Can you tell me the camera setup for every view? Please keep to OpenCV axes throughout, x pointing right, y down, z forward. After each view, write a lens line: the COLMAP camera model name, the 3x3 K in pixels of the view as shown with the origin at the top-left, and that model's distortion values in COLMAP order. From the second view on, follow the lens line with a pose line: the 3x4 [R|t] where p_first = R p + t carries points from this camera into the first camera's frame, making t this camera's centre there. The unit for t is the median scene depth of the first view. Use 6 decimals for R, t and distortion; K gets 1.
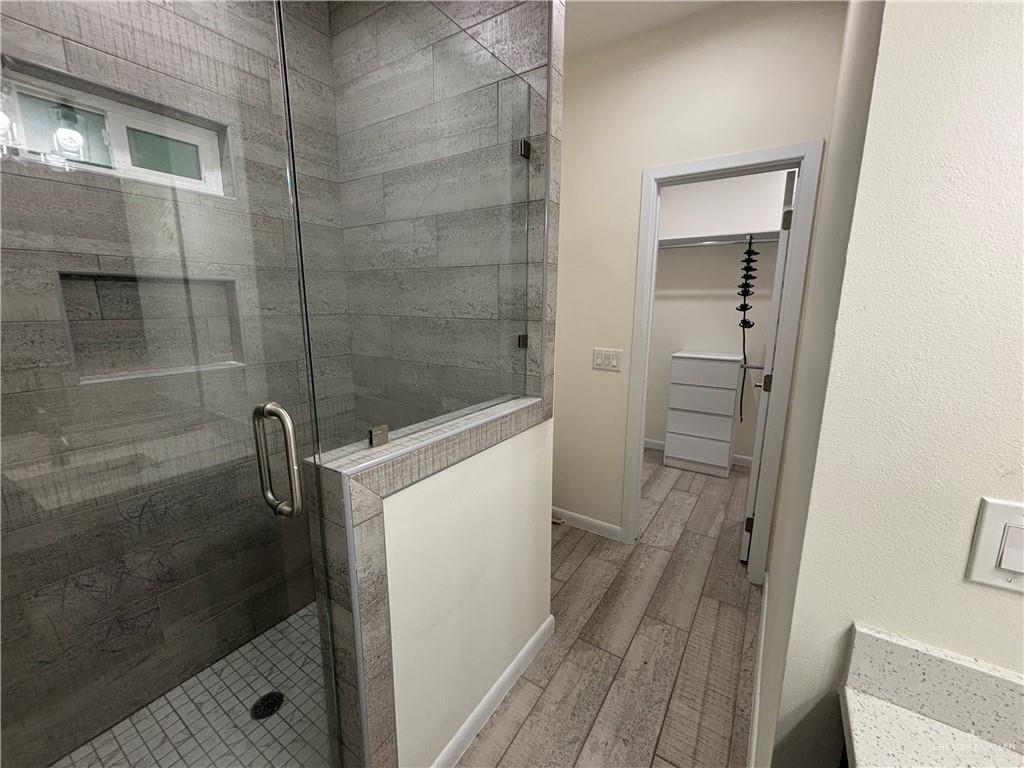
lens RADIAL K [[418.6, 0, 510.8], [0, 418.6, 385.0], [0, 0, 1]] dist [-0.000630, 0.000480]
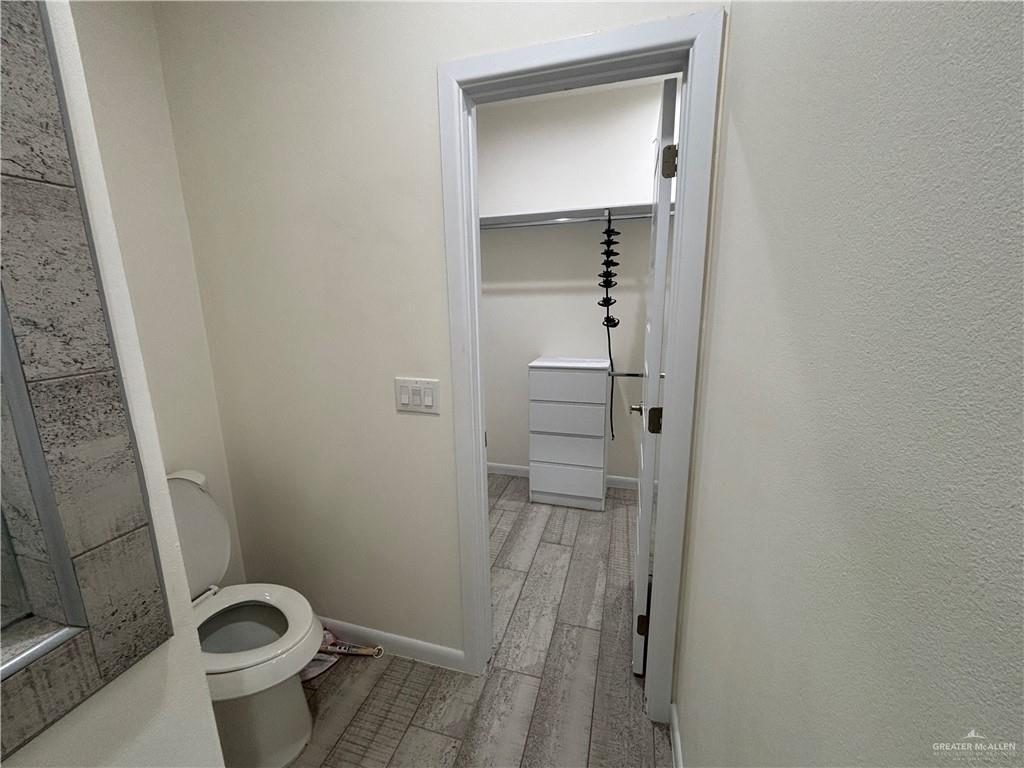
lens RADIAL K [[415.1, 0, 508.9], [0, 415.1, 383.1], [0, 0, 1]] dist [0.000743, 0.000272]
pose [[0.958337, -0.078886, 0.274531, 0.312016], [0.076346, 0.996882, 0.019942, -0.128446], [-0.275248, 0.001848, 0.961372, 0.615855]]
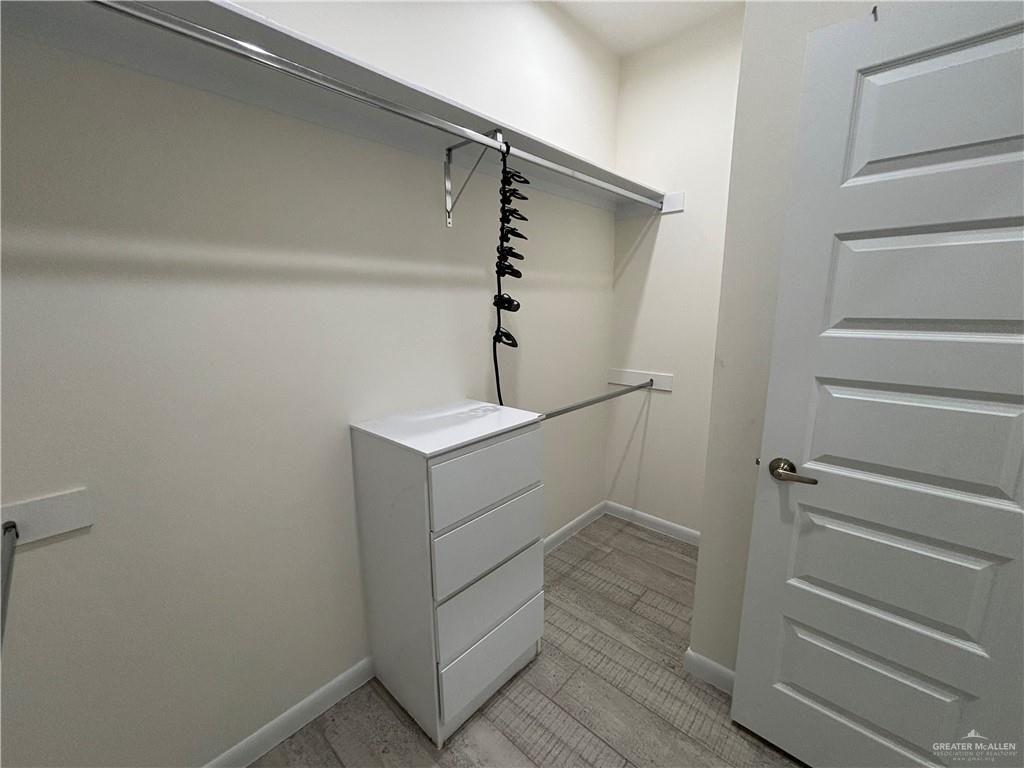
lens RADIAL K [[418.6, 0, 510.8], [0, 418.6, 385.0], [0, 0, 1]] dist [-0.000630, 0.000480]
pose [[0.168916, -0.190597, 0.967026, 0.223643], [0.195867, 0.968048, 0.156585, -0.365167], [-0.965973, 0.162958, 0.200851, 2.000102]]
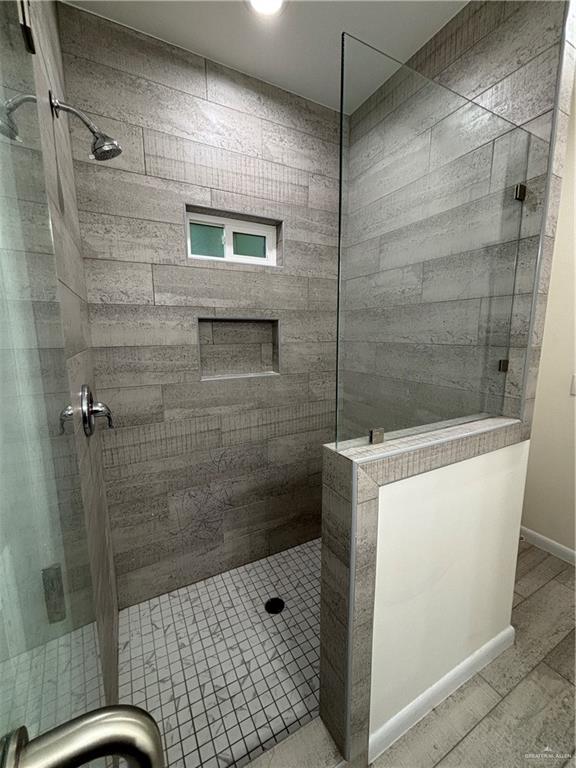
lens RADIAL K [[313.9, 0, 286.6], [0, 313.9, 381.4], [0, 0, 1]] dist [-0.000630, 0.000480]
pose [[0.876717, 0.062437, -0.476936, -0.072211], [-0.080574, 0.996592, -0.017647, -0.003734], [0.474209, 0.053900, 0.878761, 0.009609]]
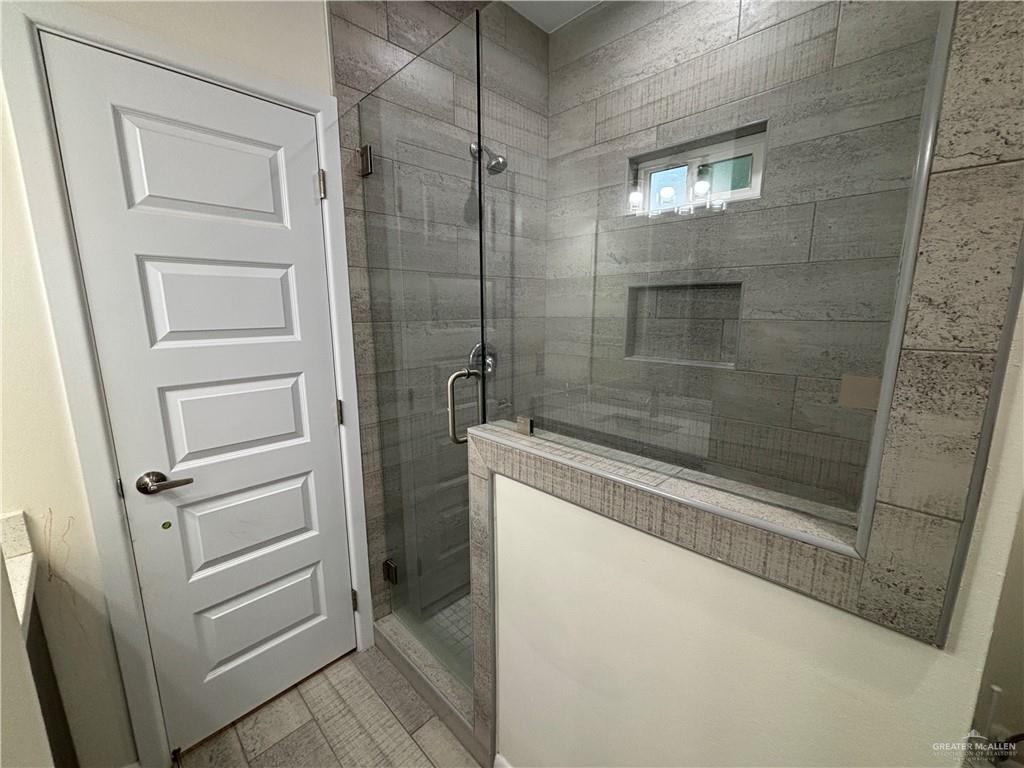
lens RADIAL K [[415.1, 0, 508.9], [0, 415.1, 383.1], [0, 0, 1]] dist [0.000743, 0.000272]
pose [[-0.196945, 0.172990, -0.965032, 0.464391], [-0.188756, 0.959205, 0.210467, -0.131958], [0.962073, 0.223606, -0.156258, 0.719600]]
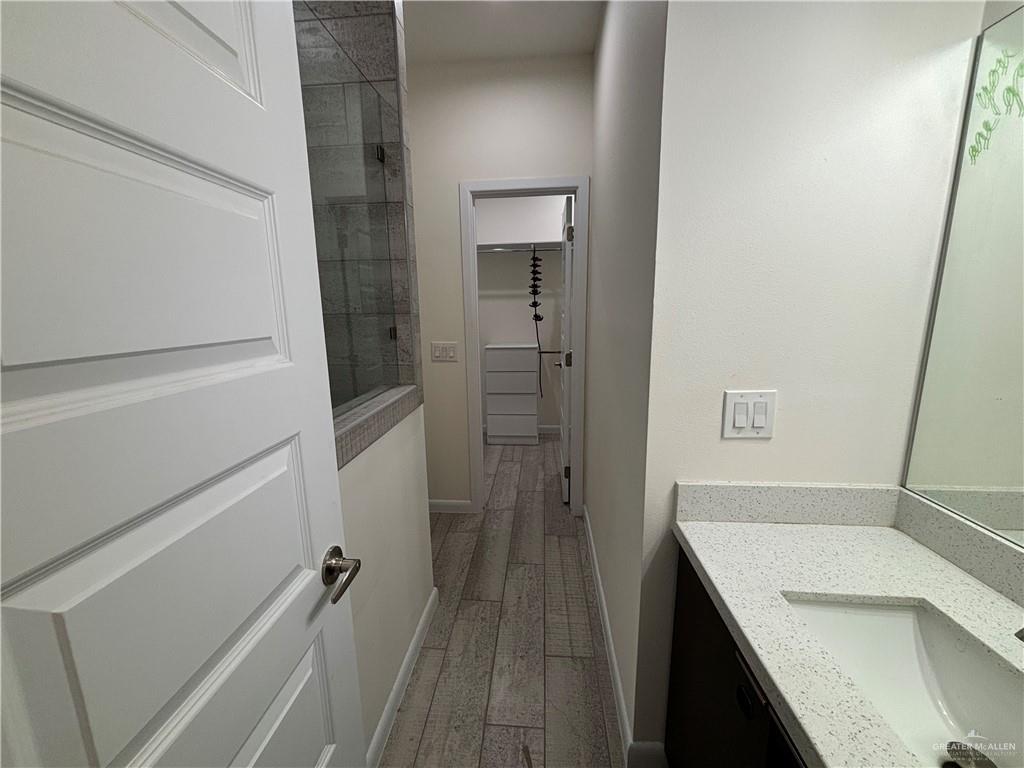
lens RADIAL K [[412.1, 0, 507.0], [0, 412.1, 384.8], [0, 0, 1]] dist [-0.010052, 0.000349]
pose [[0.881710, -0.108230, 0.459211, -0.204857], [0.111633, 0.993552, 0.019825, 0.035843], [-0.458395, 0.033783, 0.888106, -0.054268]]
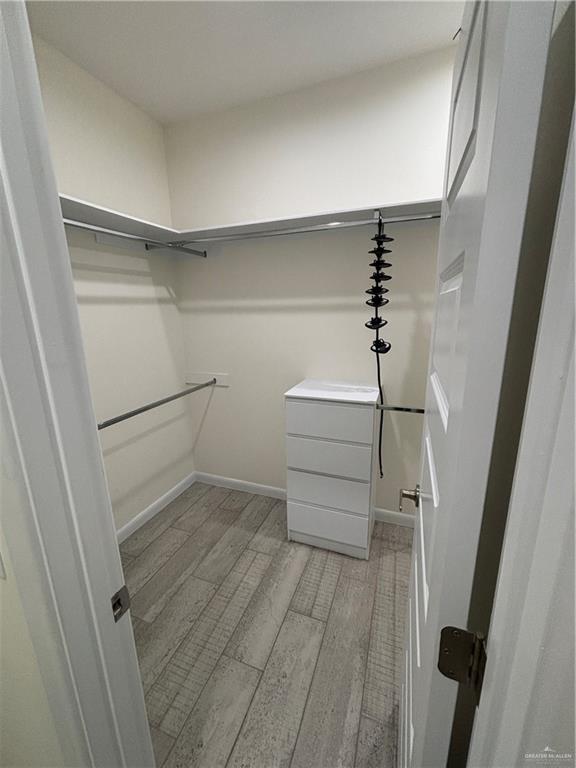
lens RADIAL K [[309.1, 0, 288.4], [0, 309.1, 381.3], [0, 0, 1]] dist [-0.010052, 0.000349]
pose [[0.976764, -0.070880, 0.202256, 0.673744], [0.064207, 0.997160, 0.039373, -0.260112], [-0.204473, -0.025472, 0.978541, 1.167397]]
